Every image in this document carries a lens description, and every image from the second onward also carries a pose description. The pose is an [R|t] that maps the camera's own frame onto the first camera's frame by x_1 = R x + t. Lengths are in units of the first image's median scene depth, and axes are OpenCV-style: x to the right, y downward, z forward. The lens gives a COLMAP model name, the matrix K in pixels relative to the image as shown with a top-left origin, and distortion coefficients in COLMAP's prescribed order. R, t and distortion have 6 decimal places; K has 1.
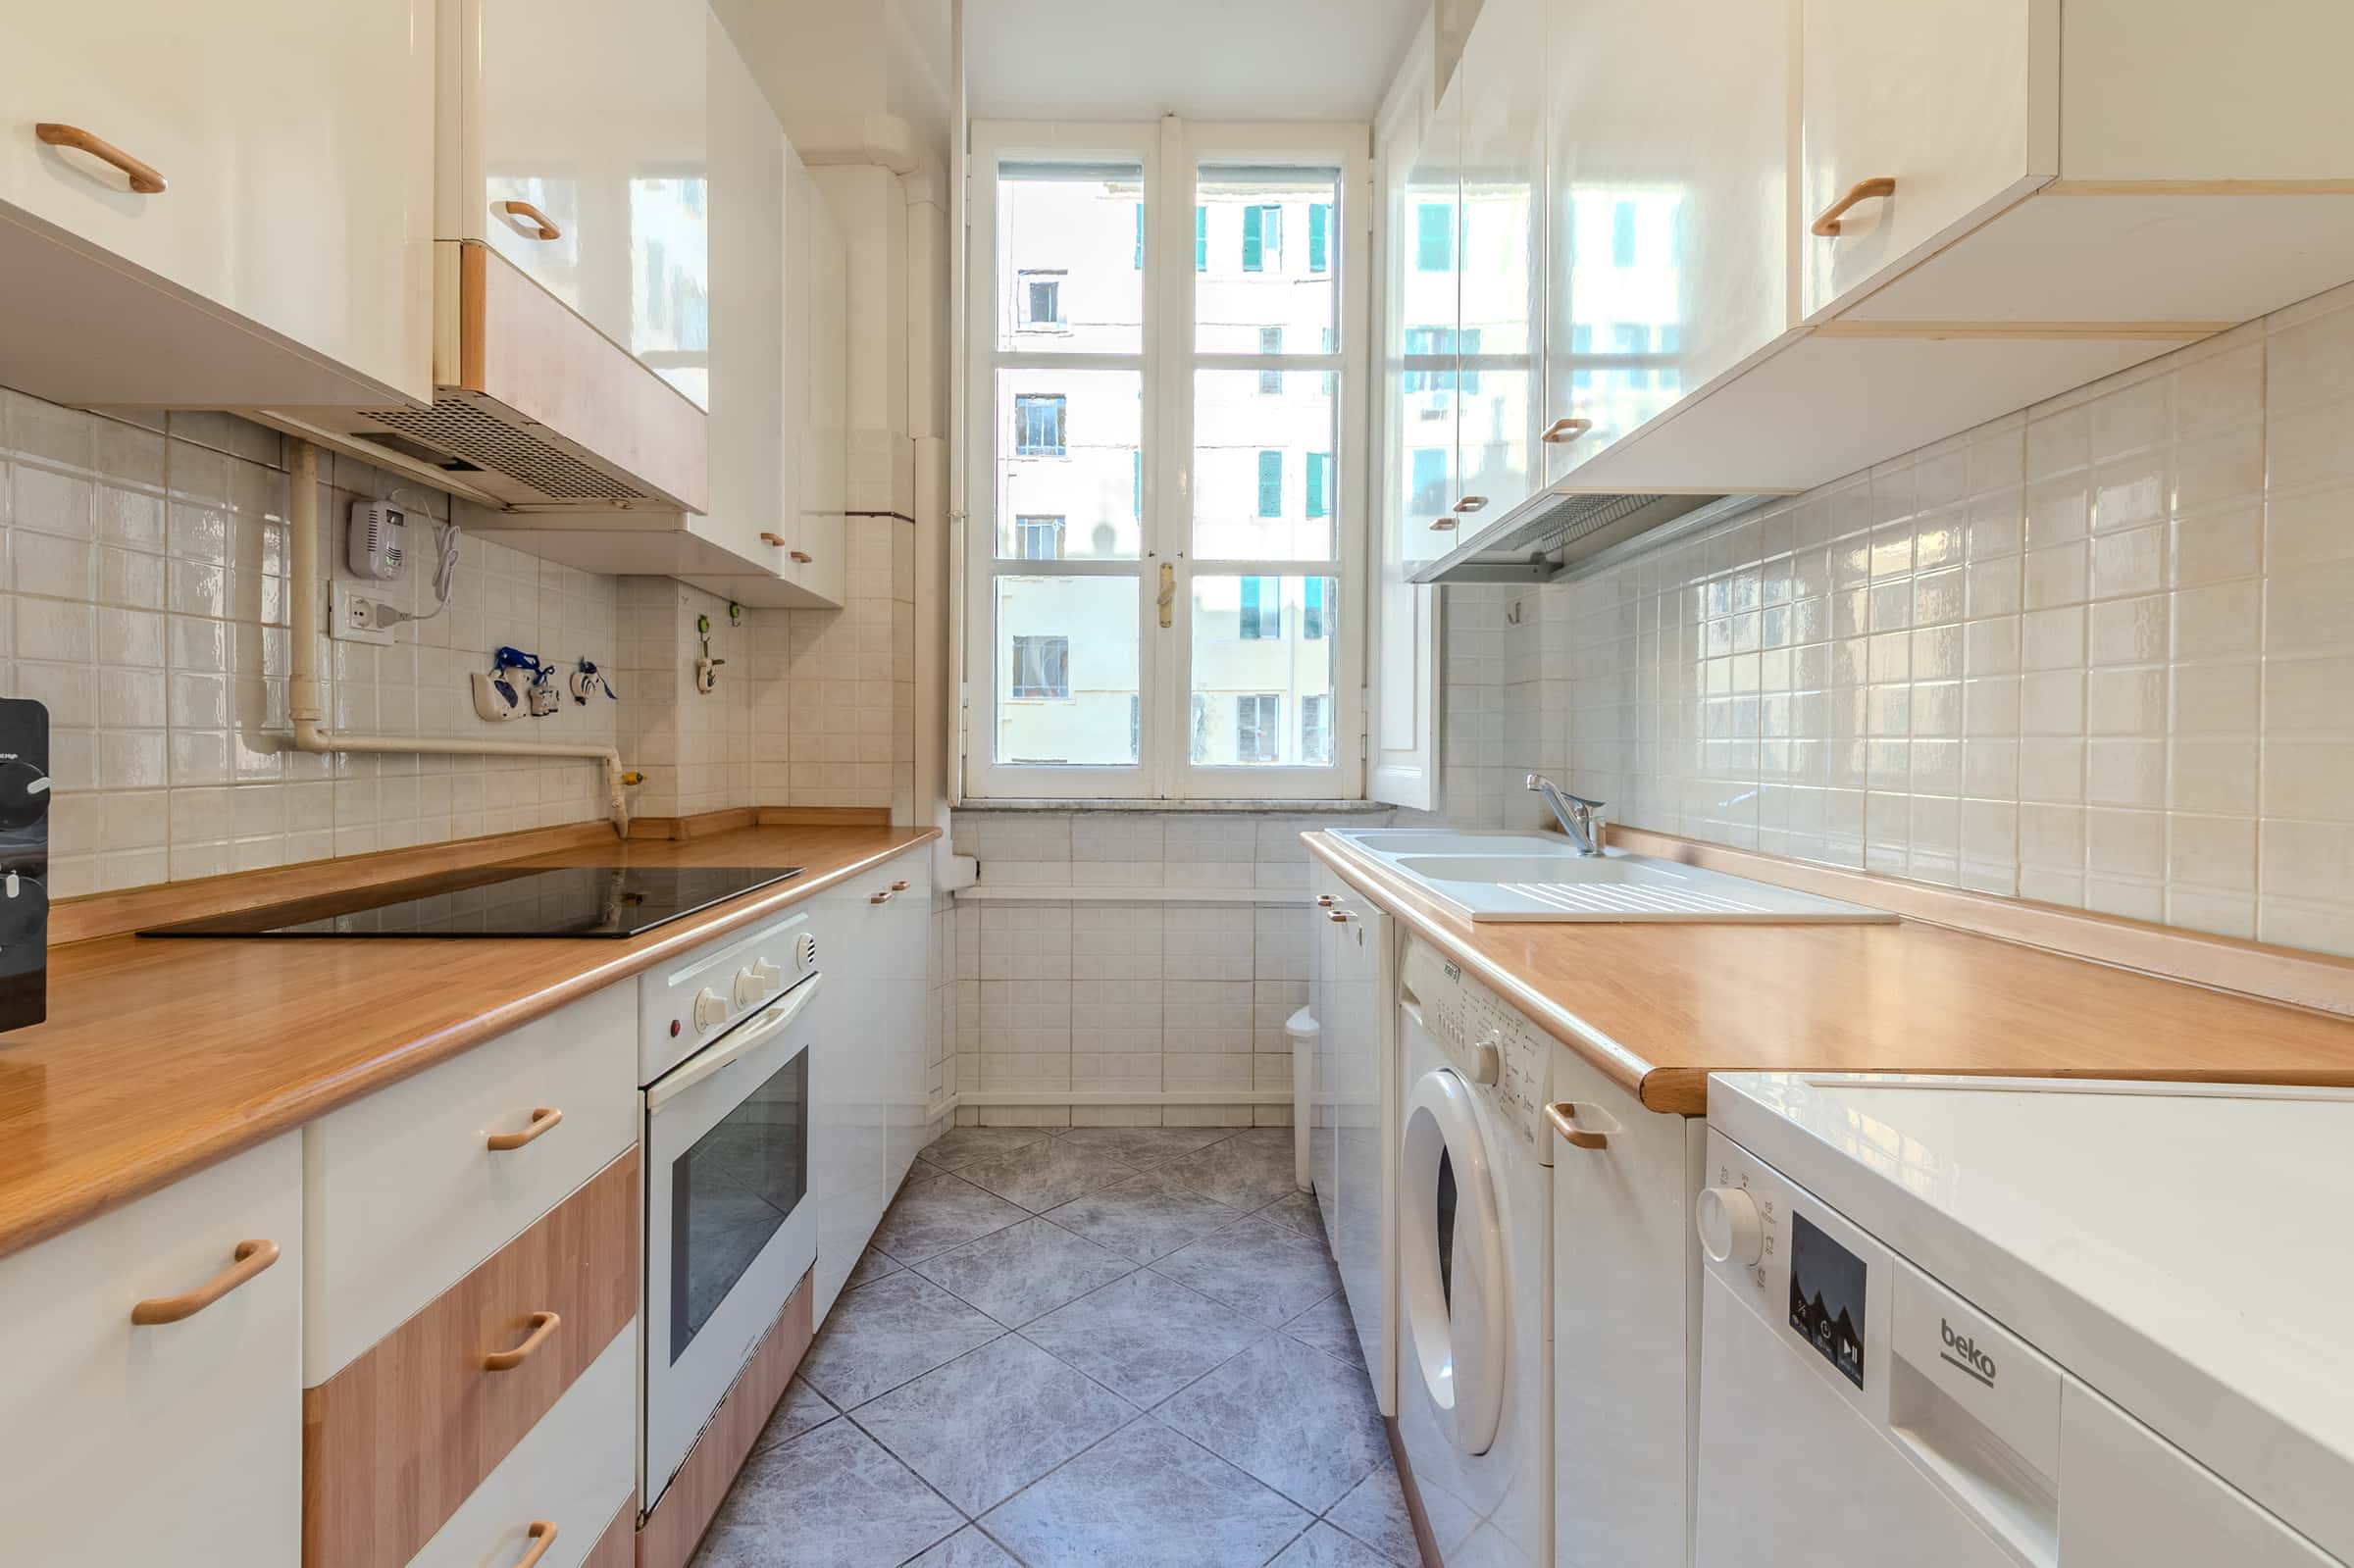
lens RADIAL K [[1103.1, 0, 1180.8], [0, 1103.1, 749.2], [0, 0, 1]] dist [0.009545, -0.004609]
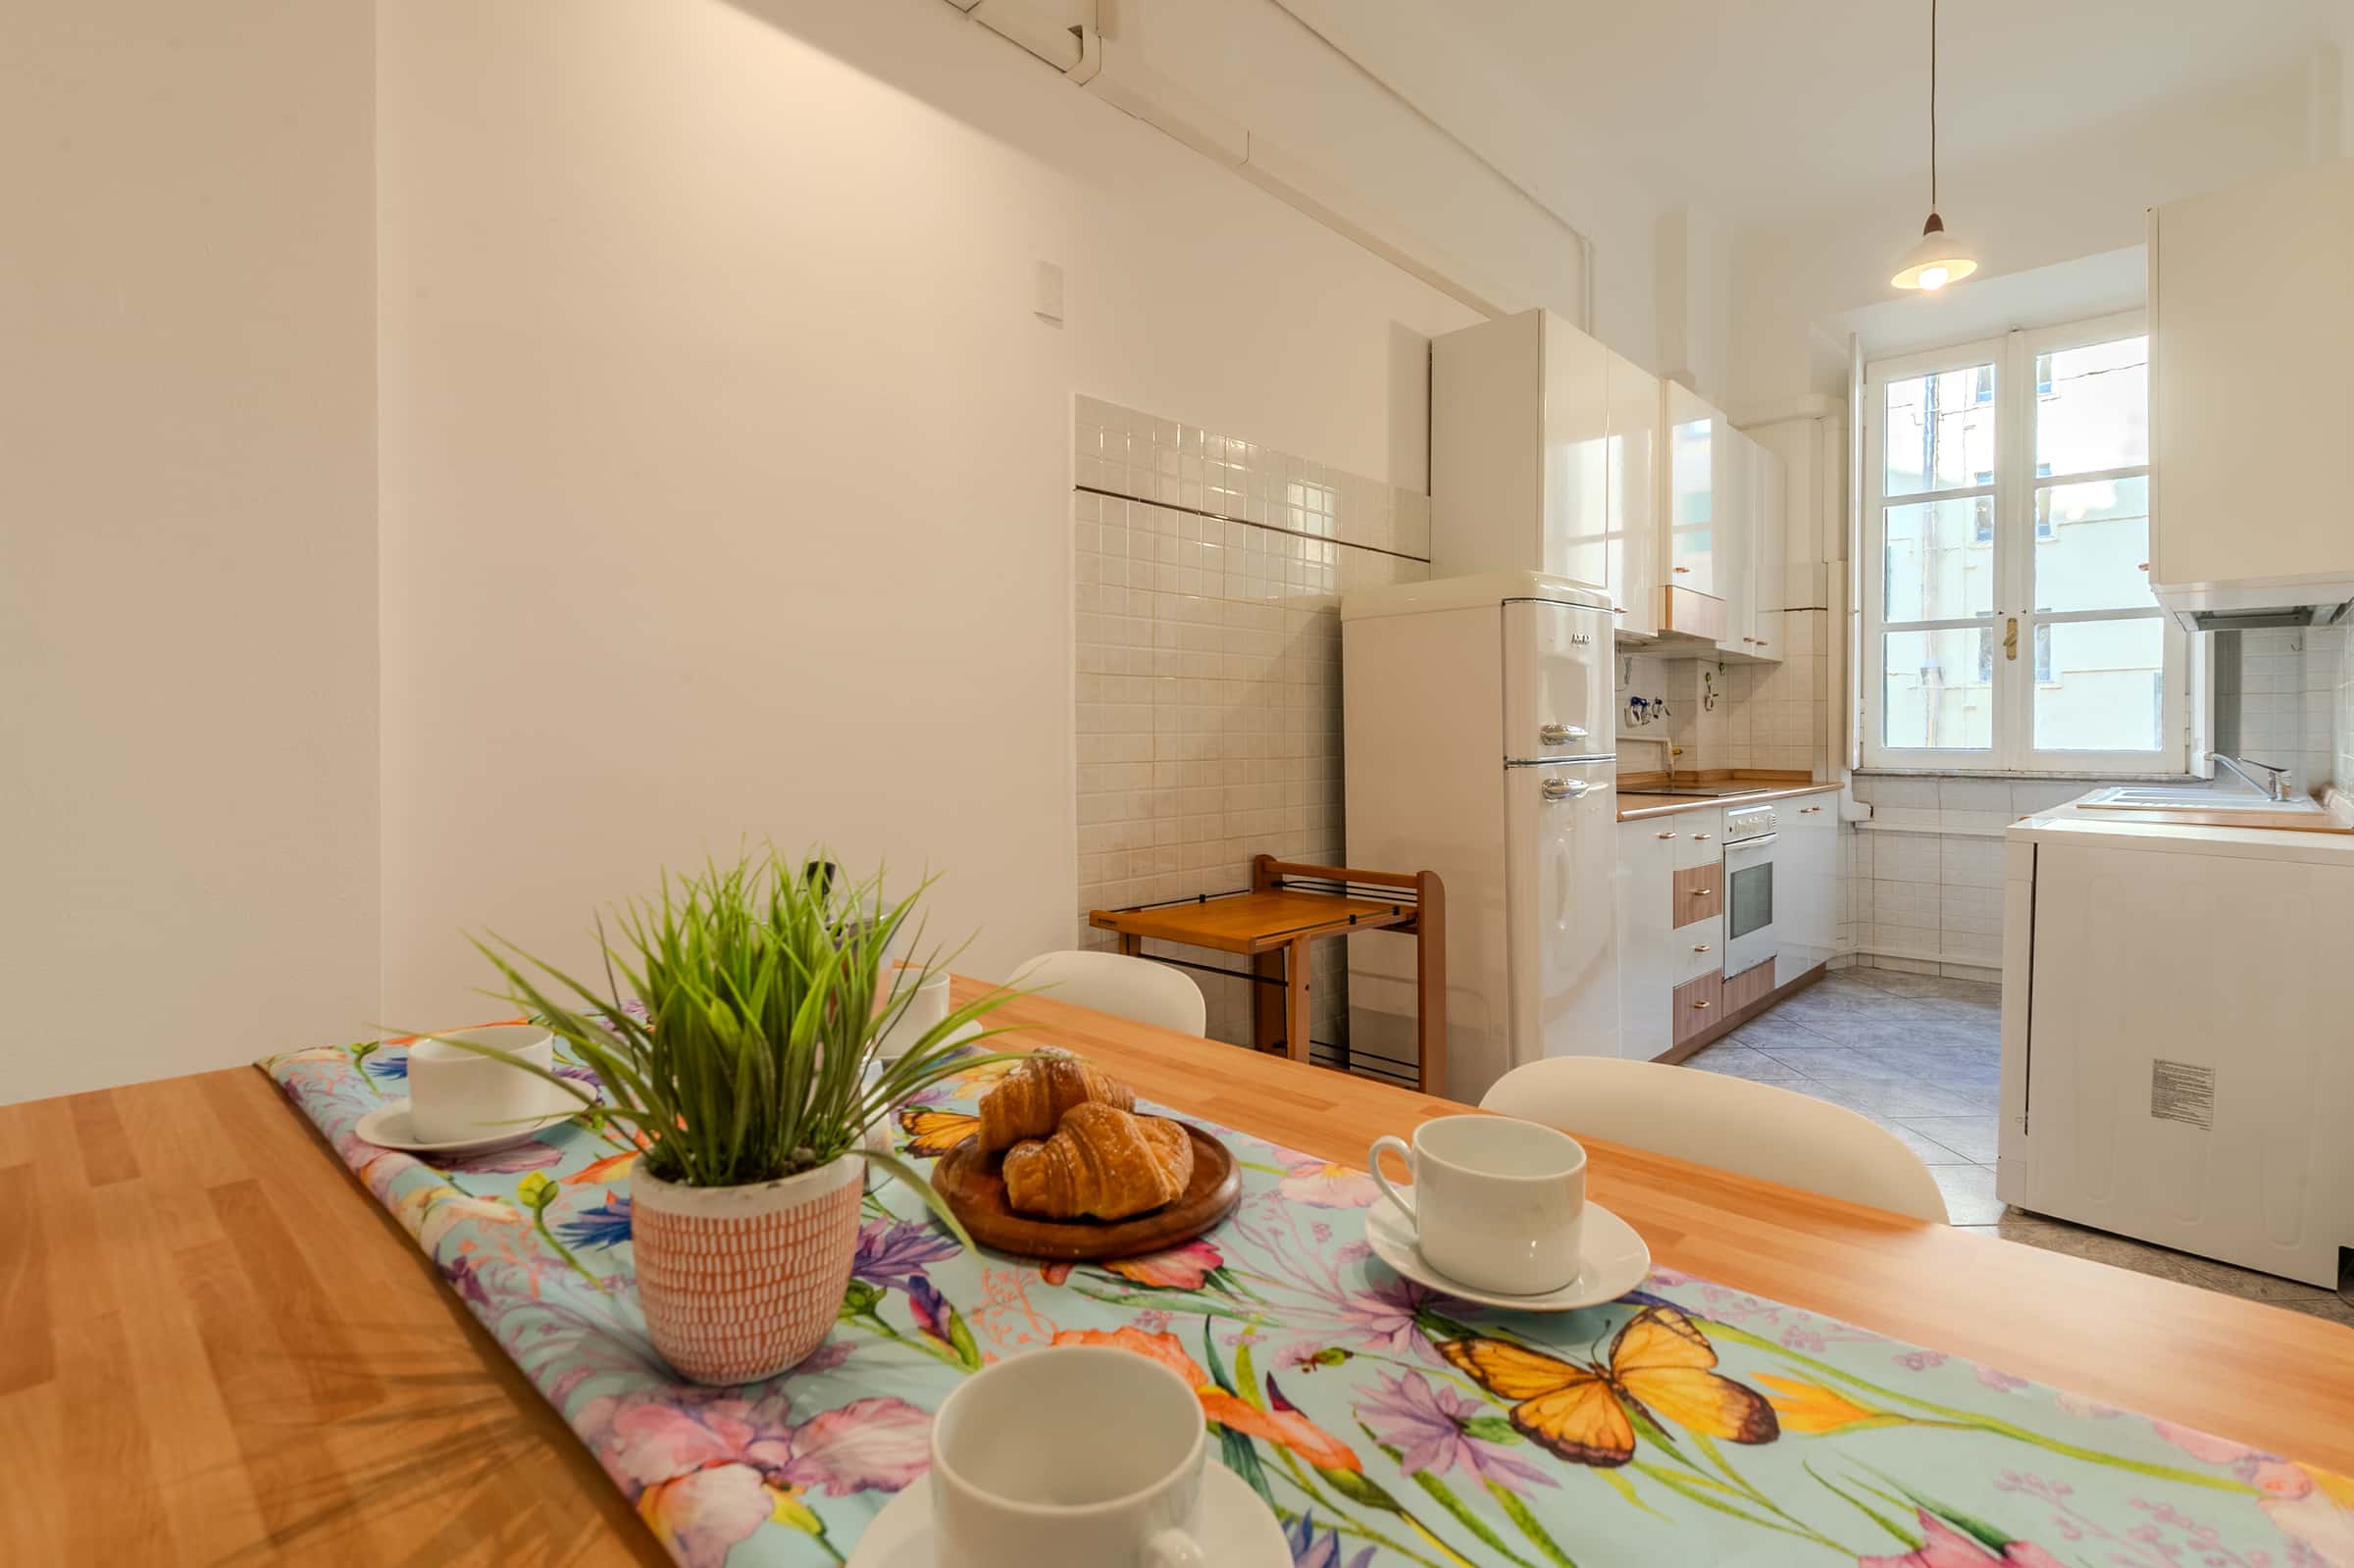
lens RADIAL K [[1103.1, 0, 1162.2], [0, 1103.1, 735.4], [0, 0, 1]] dist [0.009545, -0.004609]
pose [[0.703323, -0.002982, -0.710864, 0.282601], [-0.000298, 0.999990, -0.004490, 0.003208], [0.710870, 0.003369, 0.703315, -1.052835]]
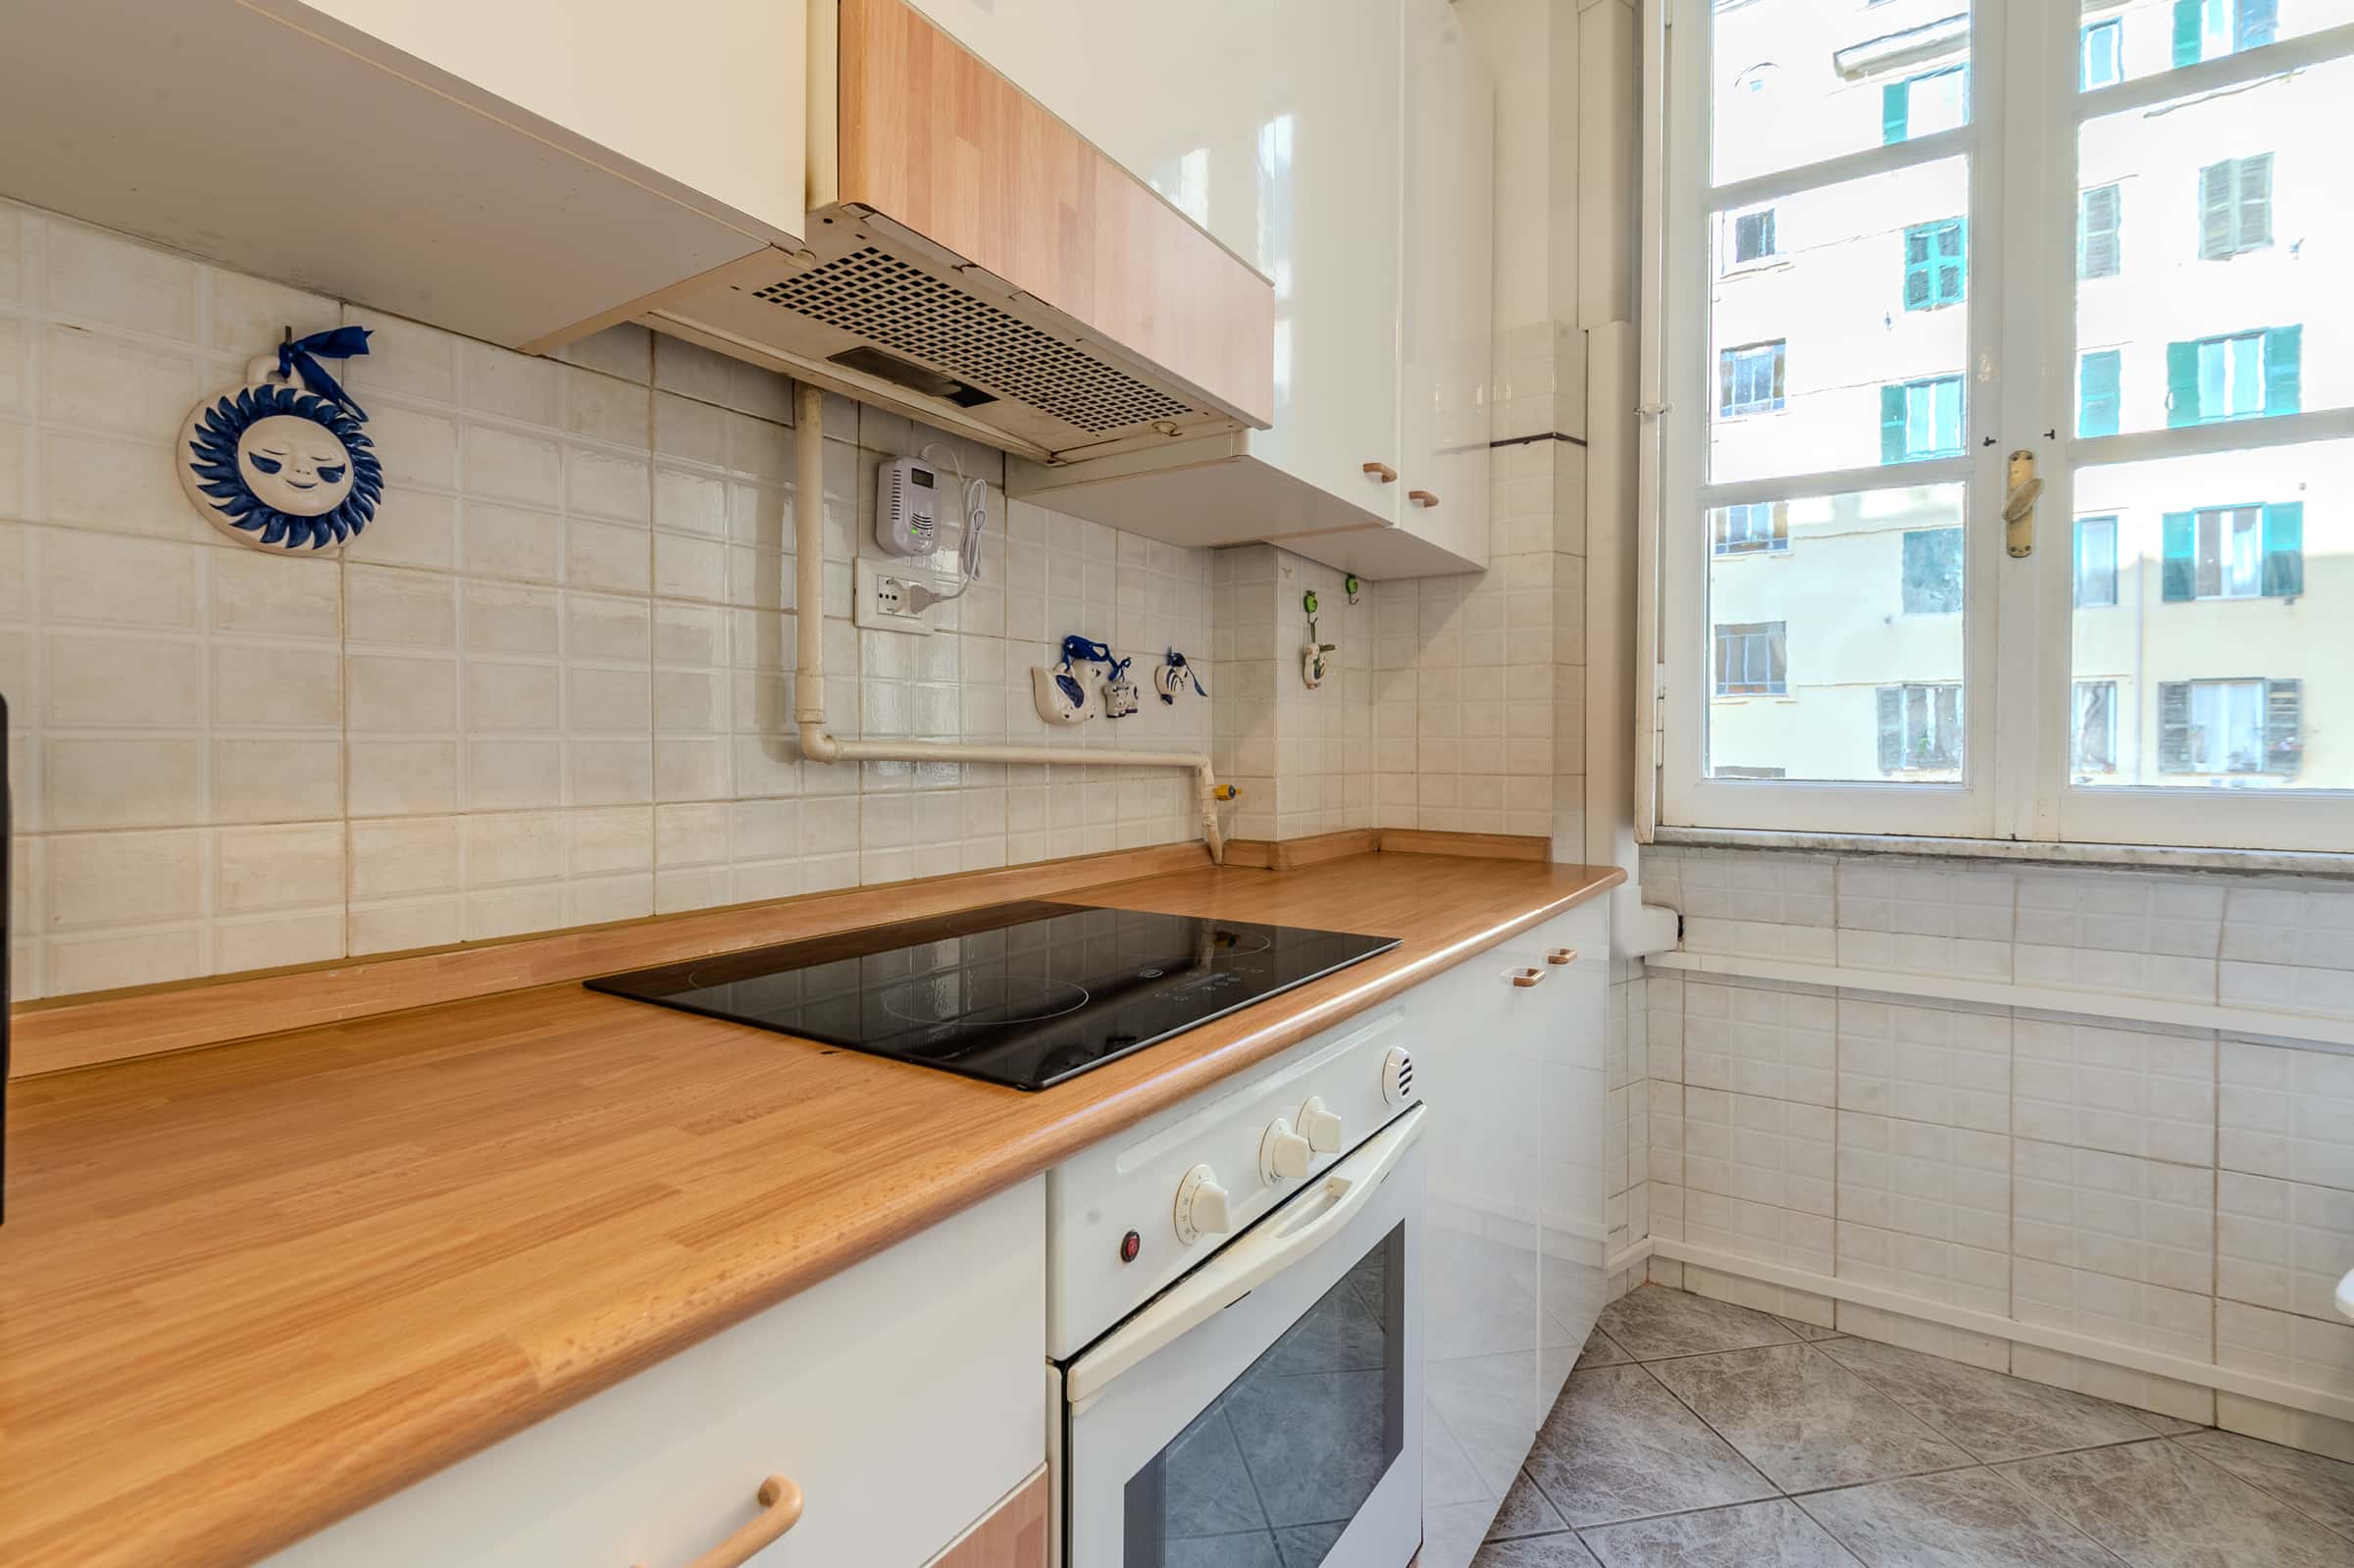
lens RADIAL K [[1103.1, 0, 1151.6], [0, 1103.1, 750.6], [0, 0, 1]] dist [0.009545, -0.004609]
pose [[0.813795, -0.000578, -0.581151, -0.054289], [-0.001602, 0.999993, -0.003238, -0.001827], [0.581149, 0.003566, 0.813789, 0.255664]]
